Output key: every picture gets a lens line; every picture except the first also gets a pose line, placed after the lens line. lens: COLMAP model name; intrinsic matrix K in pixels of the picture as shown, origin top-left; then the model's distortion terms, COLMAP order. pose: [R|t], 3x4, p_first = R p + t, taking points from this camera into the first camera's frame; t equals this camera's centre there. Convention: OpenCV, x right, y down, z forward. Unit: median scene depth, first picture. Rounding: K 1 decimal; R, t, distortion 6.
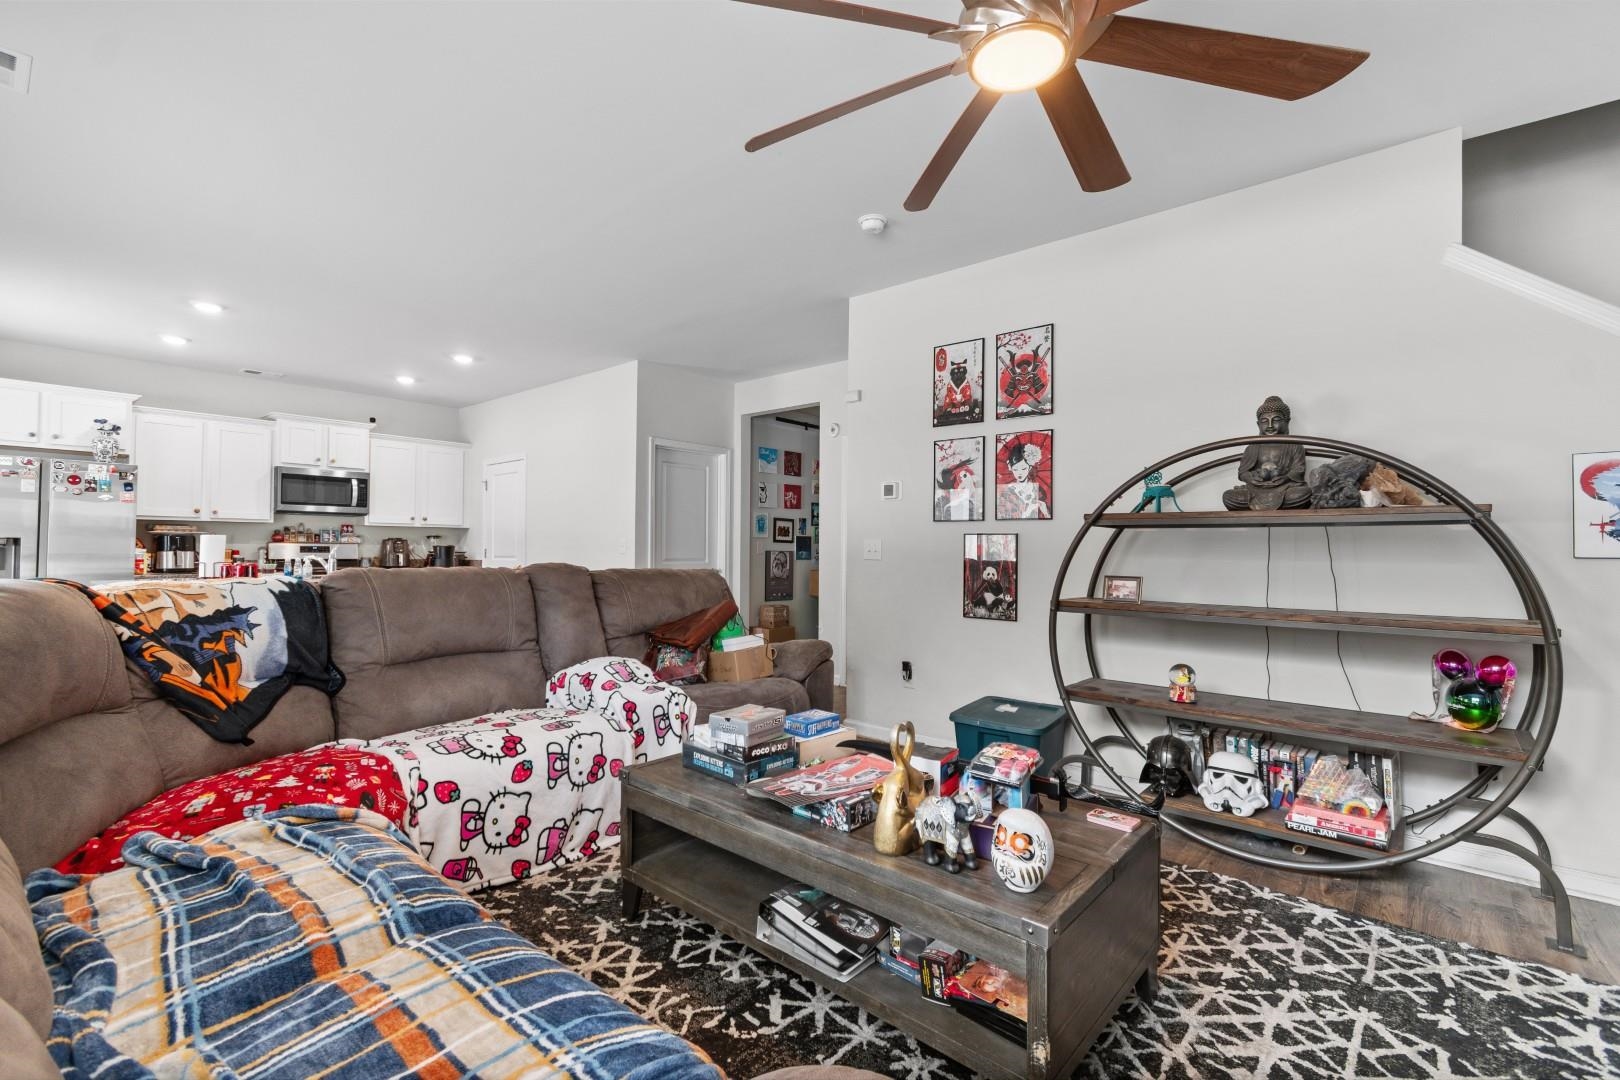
lens RADIAL K [[712.3, 0, 807.8], [0, 712.3, 534.0], [0, 0, 1]] dist [0.003331, -0.001094]
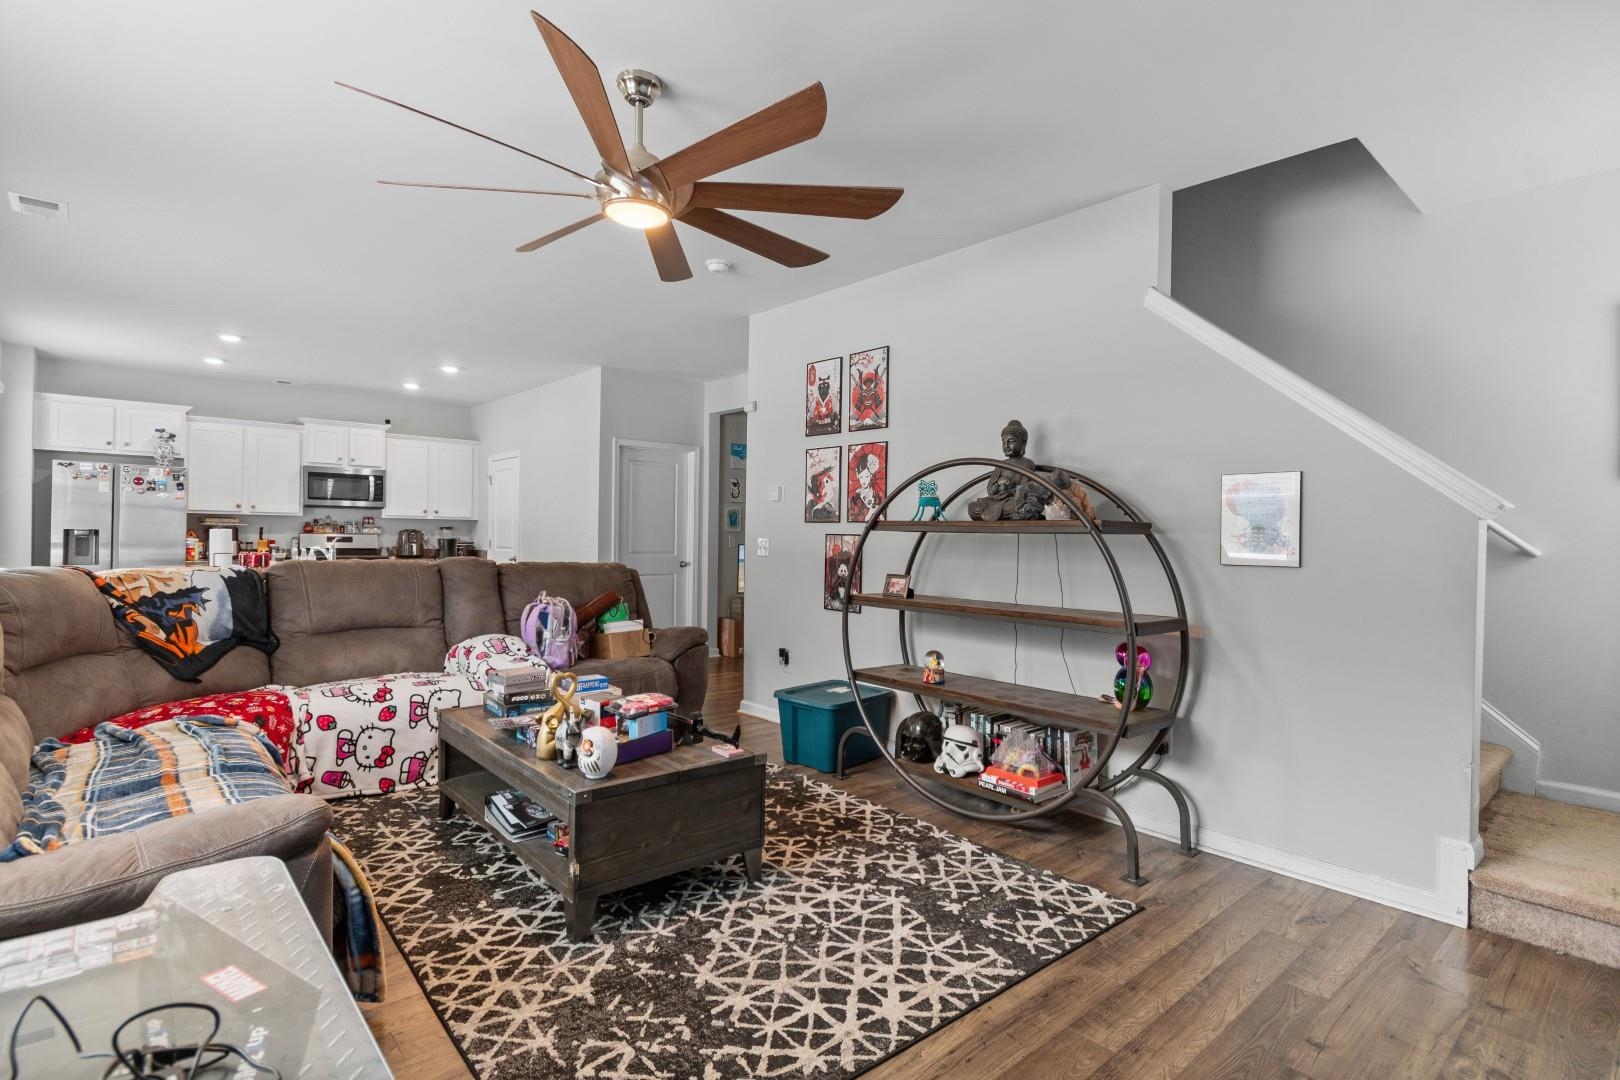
lens RADIAL K [[799.4, 0, 807.8], [0, 799.4, 534.8], [0, 0, 1]] dist [0.003909, -0.003755]
pose [[0.990264, 0.007300, -0.139008, 0.395242], [-0.004827, 0.999824, 0.018117, -0.023502], [0.139116, -0.017269, 0.990126, -0.253336]]
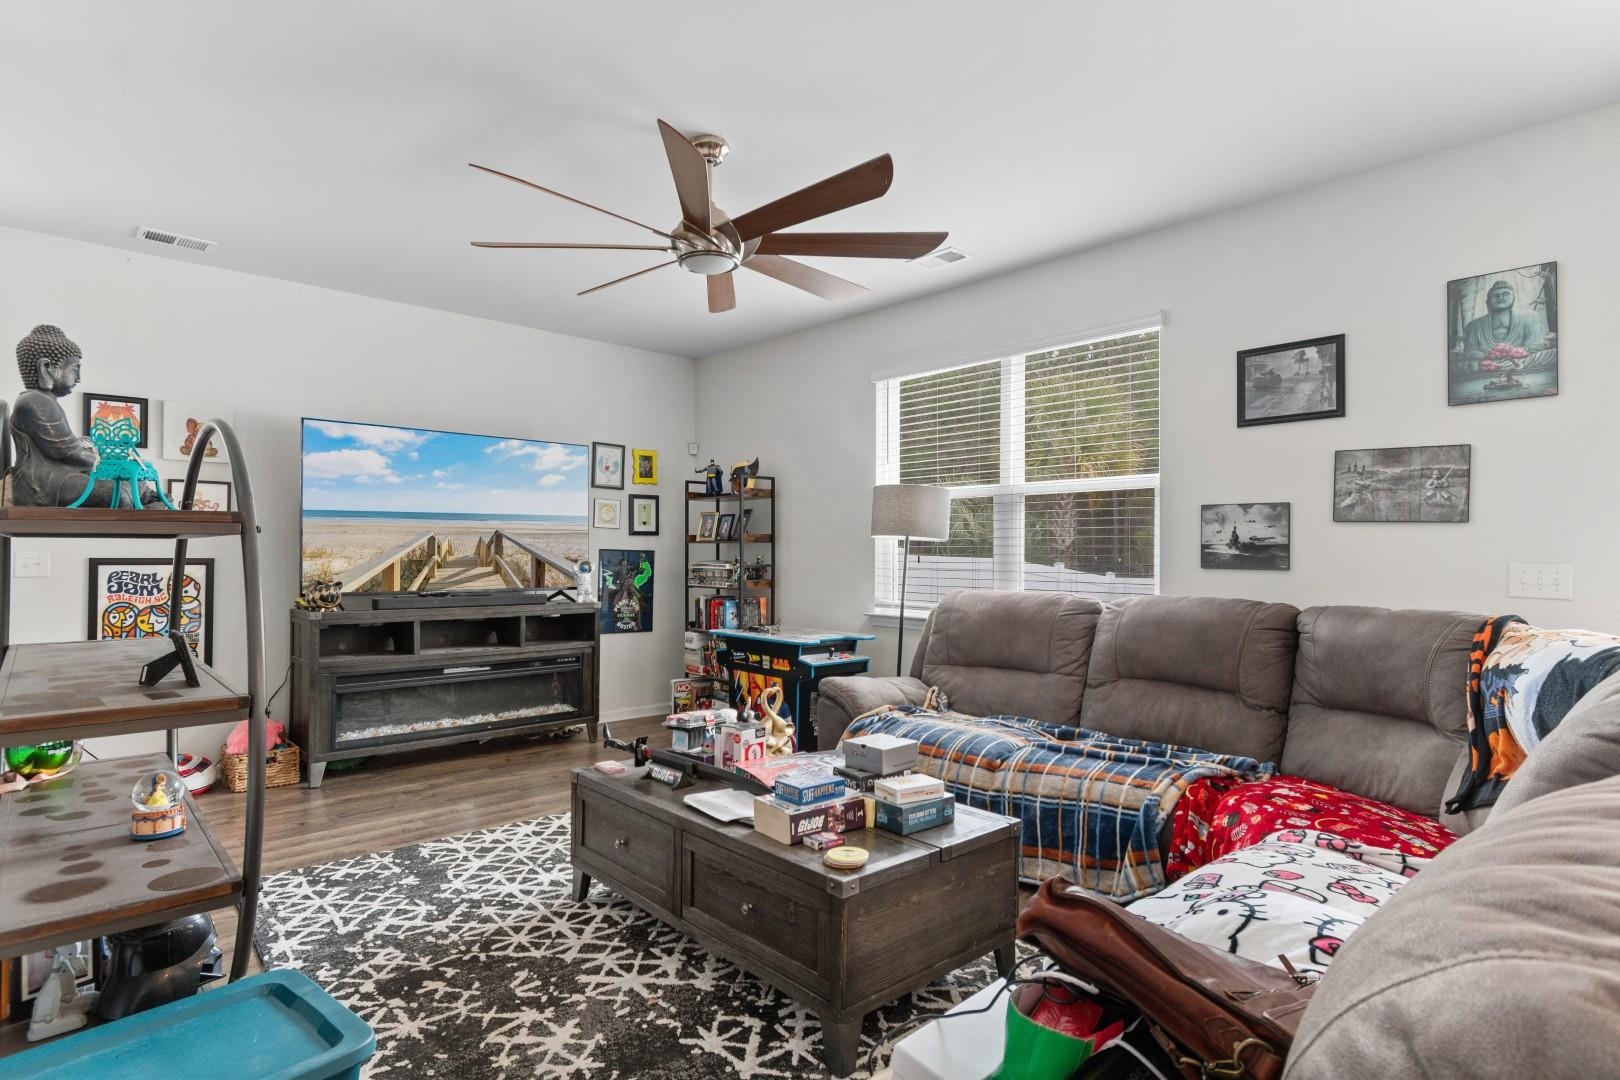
lens RADIAL K [[849.8, 0, 799.9], [0, 849.8, 543.9], [0, 0, 1]] dist [0.001896, 0.000440]
pose [[-0.992768, -0.009418, 0.119681, -0.064428], [-0.013133, 0.999455, -0.030286, 0.007728], [-0.119330, -0.031639, -0.992350, 1.292736]]
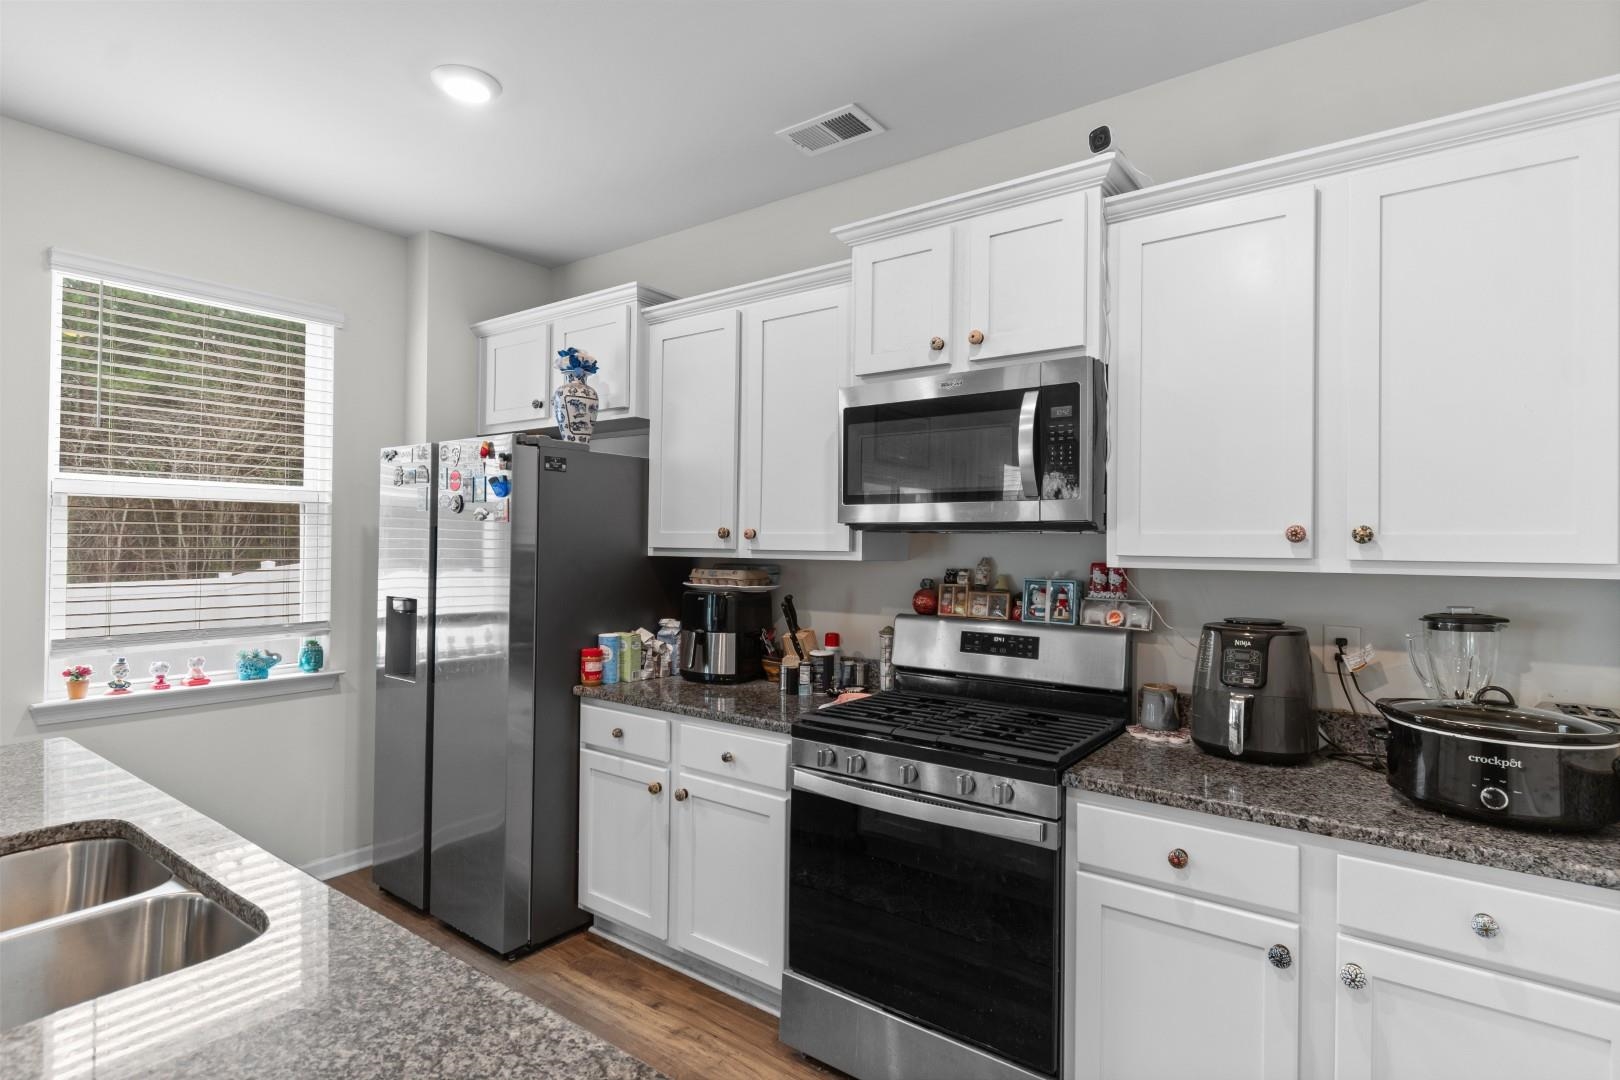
lens RADIAL K [[810.5, 0, 806.9], [0, 810.5, 532.7], [0, 0, 1]] dist [-0.004578, 0.000410]
pose [[0.076660, -0.017990, -0.996895, -0.679870], [0.012856, 0.999772, -0.017053, -0.042405], [0.996974, -0.011509, 0.076874, 1.741845]]
